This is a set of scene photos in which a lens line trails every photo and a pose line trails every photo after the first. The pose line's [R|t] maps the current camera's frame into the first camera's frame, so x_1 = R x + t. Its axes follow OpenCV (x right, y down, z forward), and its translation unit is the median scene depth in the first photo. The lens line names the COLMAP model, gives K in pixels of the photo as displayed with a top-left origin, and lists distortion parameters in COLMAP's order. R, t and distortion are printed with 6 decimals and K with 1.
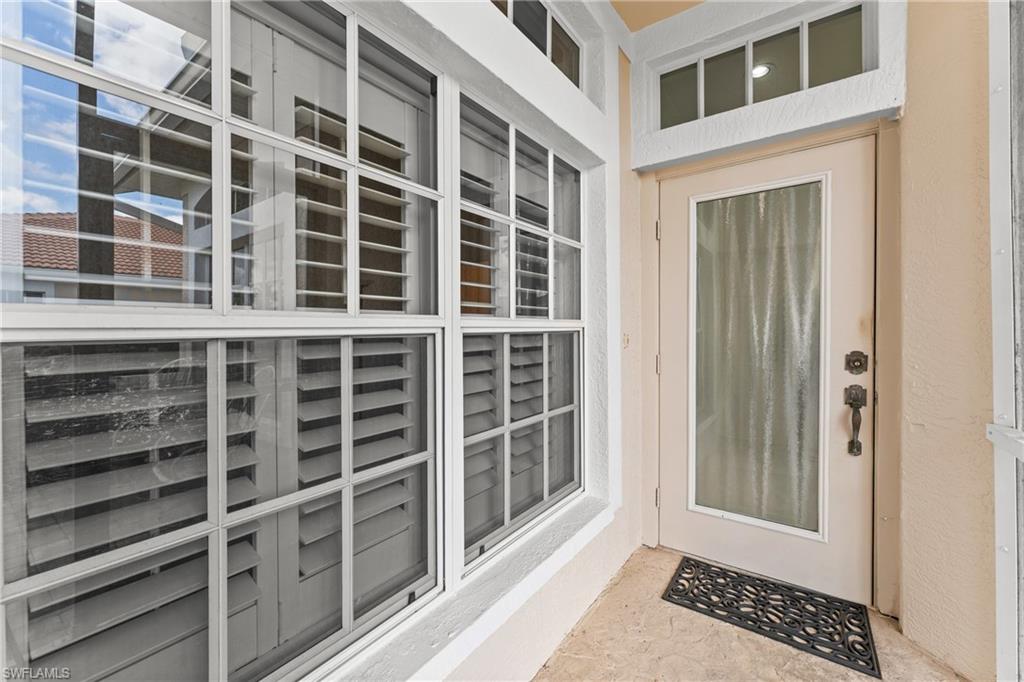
lens RADIAL K [[413.2, 0, 513.6], [0, 413.2, 330.2], [0, 0, 1]] dist [0.000861, 0.000019]
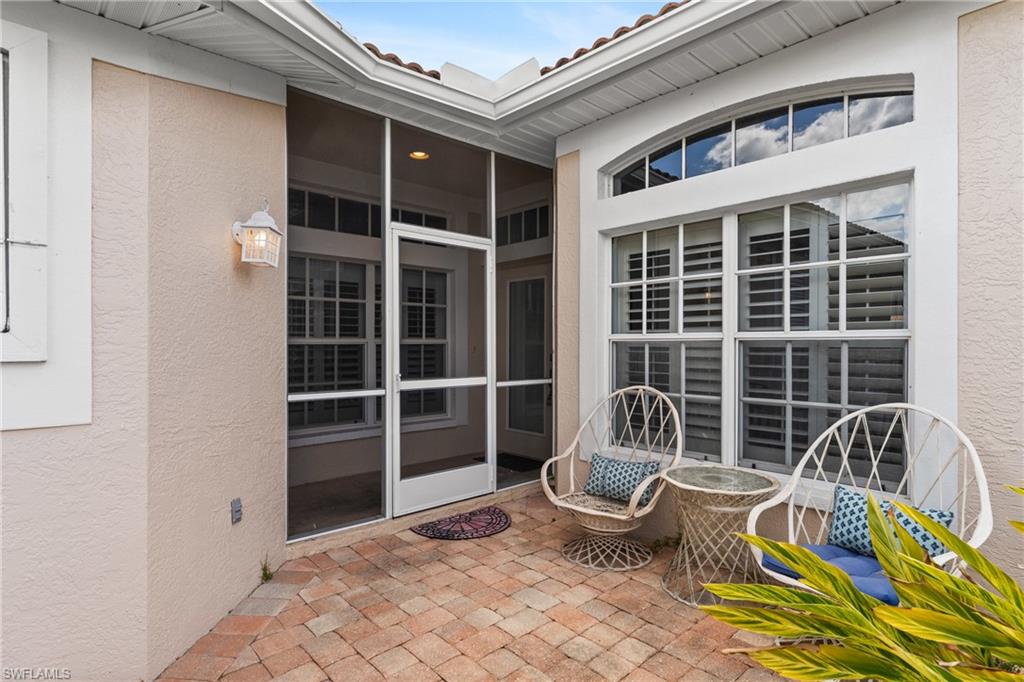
lens RADIAL K [[538.9, 0, 512.0], [0, 538.9, 341.0], [0, 0, 1]] dist [-0.000609, -0.000041]
pose [[0.982023, 0.007095, -0.188626, 1.989008], [-0.009351, 0.999895, -0.011073, 0.025738], [0.188528, 0.012638, 0.981986, -3.333429]]
